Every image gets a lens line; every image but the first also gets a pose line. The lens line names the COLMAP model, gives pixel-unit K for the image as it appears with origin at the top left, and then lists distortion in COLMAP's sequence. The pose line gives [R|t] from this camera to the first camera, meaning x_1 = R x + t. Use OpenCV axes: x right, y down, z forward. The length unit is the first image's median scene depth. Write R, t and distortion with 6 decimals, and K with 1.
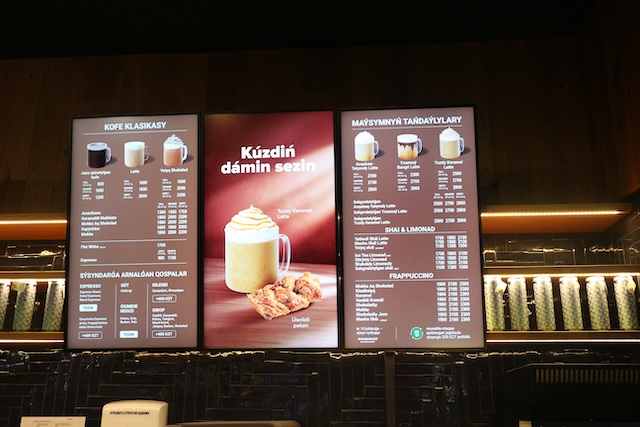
lens RADIAL K [[660.4, 0, 318.6], [0, 660.4, 210.2], [0, 0, 1]] dist [0.012286, 0.000000]
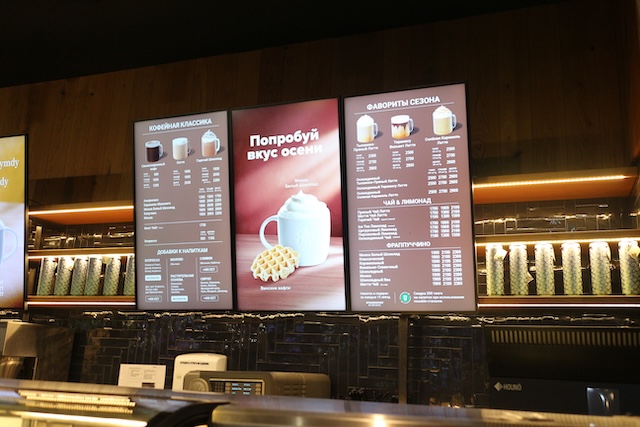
lens RADIAL K [[660.4, 0, 322.5], [0, 660.4, 215.7], [0, 0, 1]] dist [0.012286, 0.000000]
pose [[0.959879, -0.034085, -0.278335, 0.297844], [0.049810, 0.997525, 0.049617, -0.010595], [0.275955, -0.061490, 0.959202, -0.078745]]
